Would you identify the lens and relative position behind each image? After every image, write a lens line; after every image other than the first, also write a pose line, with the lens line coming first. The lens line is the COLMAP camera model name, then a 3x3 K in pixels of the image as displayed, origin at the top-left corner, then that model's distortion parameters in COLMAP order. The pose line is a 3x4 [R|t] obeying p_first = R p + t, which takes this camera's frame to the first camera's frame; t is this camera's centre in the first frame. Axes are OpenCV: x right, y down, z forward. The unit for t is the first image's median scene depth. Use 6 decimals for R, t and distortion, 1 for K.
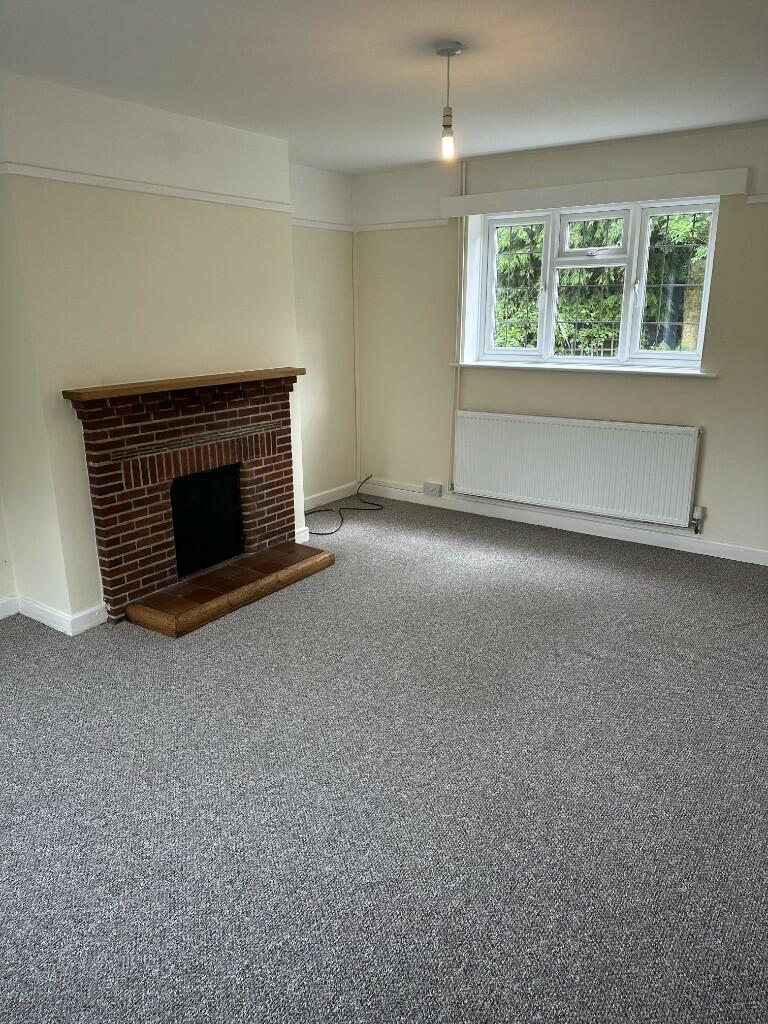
lens RADIAL K [[726.7, 0, 387.8], [0, 726.7, 512.6], [0, 0, 1]] dist [0.069768, -0.035722]
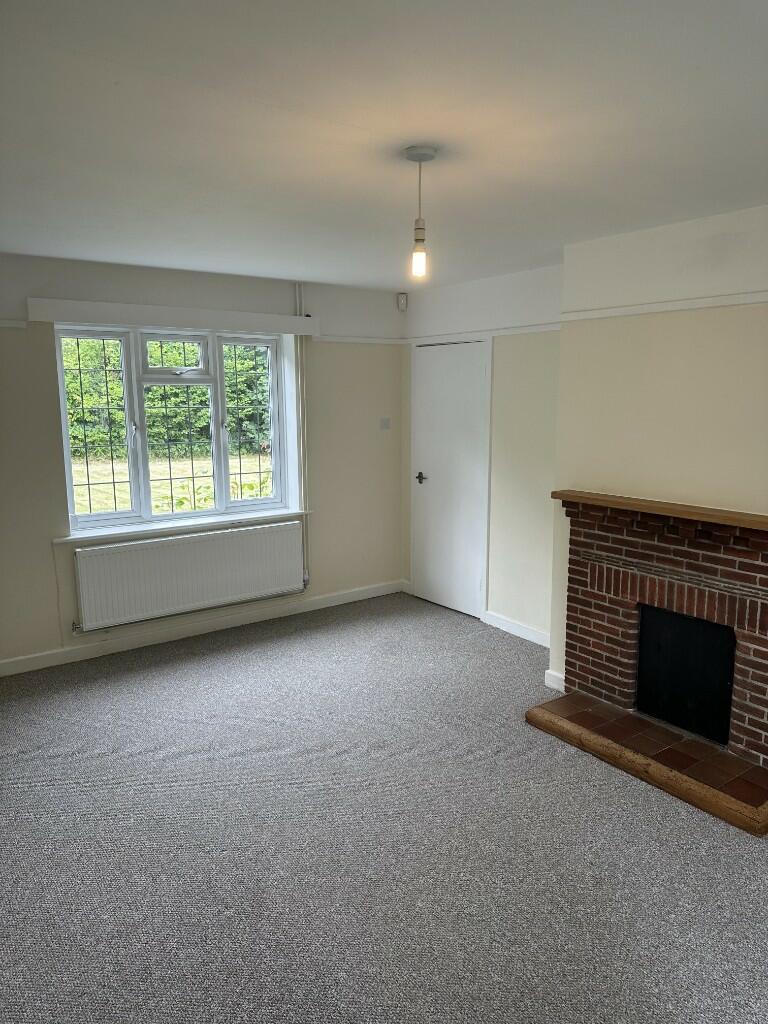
lens RADIAL K [[726.7, 0, 388.9], [0, 726.7, 506.0], [0, 0, 1]] dist [0.069768, -0.035722]
pose [[-0.358564, 0.147322, -0.921807, 0.666107], [-0.250701, 0.935995, 0.247107, -0.311572], [0.899211, 0.319701, -0.298680, 0.941211]]
